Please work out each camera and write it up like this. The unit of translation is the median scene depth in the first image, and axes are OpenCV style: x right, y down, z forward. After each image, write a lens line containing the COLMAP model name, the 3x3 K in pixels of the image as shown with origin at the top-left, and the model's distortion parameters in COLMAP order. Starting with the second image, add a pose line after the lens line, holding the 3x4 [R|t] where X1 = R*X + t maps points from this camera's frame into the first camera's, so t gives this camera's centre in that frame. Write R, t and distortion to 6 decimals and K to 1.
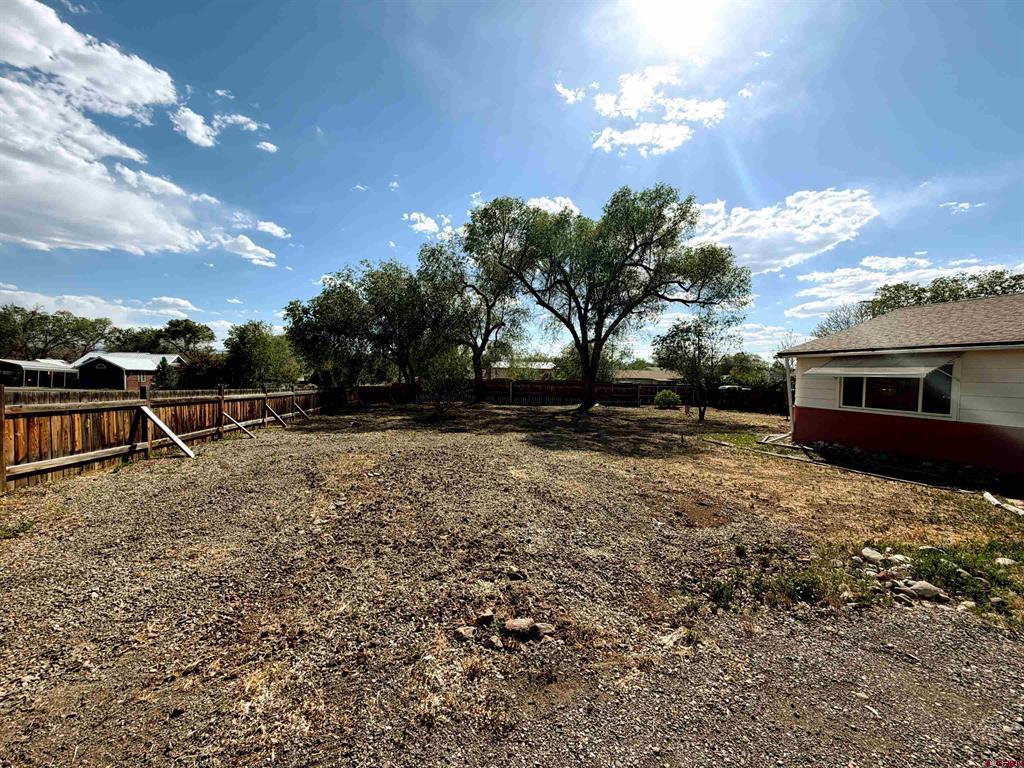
lens RADIAL K [[410.5, 0, 513.0], [0, 410.5, 392.6], [0, 0, 1]] dist [0.000096, 0.000617]
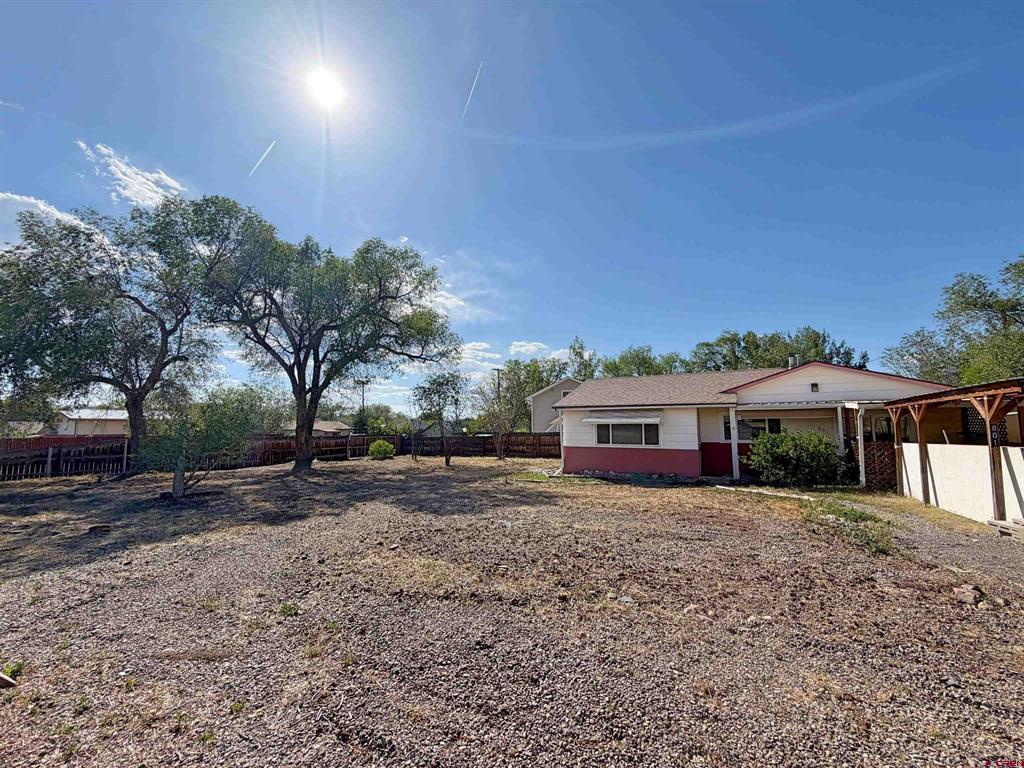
lens RADIAL K [[410.5, 0, 517.1], [0, 410.5, 384.7], [0, 0, 1]] dist [0.000096, 0.000617]
pose [[0.643994, 0.058233, 0.762811, -0.104141], [0.048997, 0.991912, -0.117088, -0.004103], [-0.763460, 0.112780, 0.635932, 0.053691]]
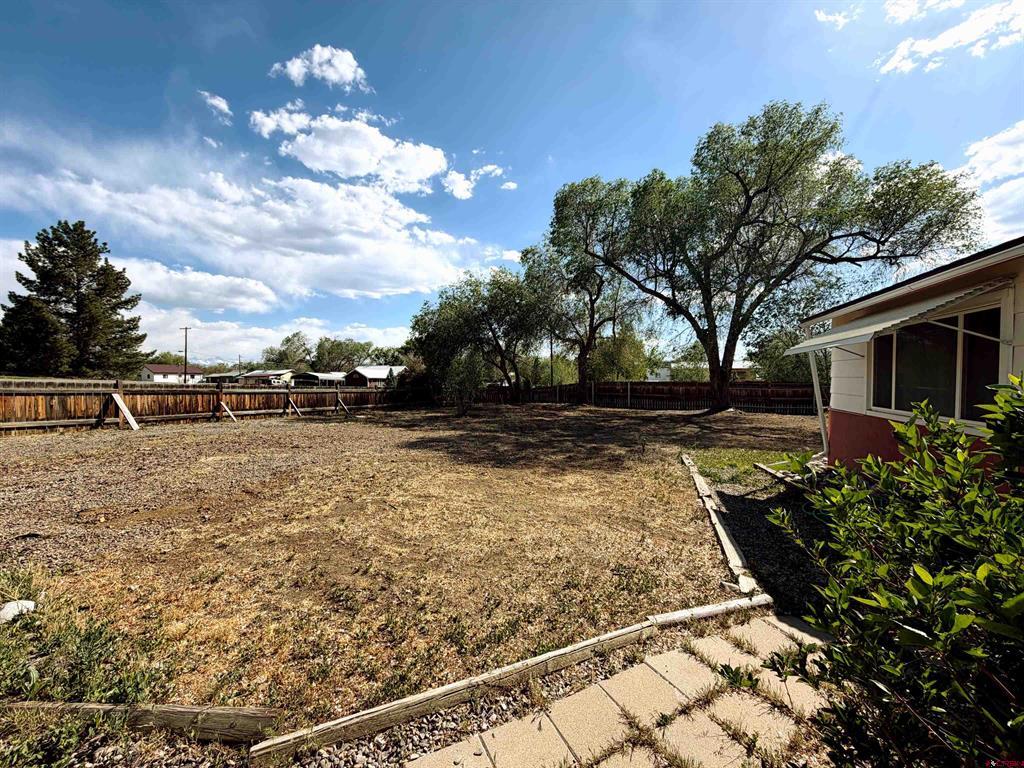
lens RADIAL K [[410.5, 0, 511.4], [0, 410.5, 400.2], [0, 0, 1]] dist [0.000096, 0.000617]
pose [[0.855949, 0.009232, -0.516977, 0.137404], [-0.006892, 0.999955, 0.006446, 0.004709], [0.517014, -0.001954, 0.855975, 0.059638]]
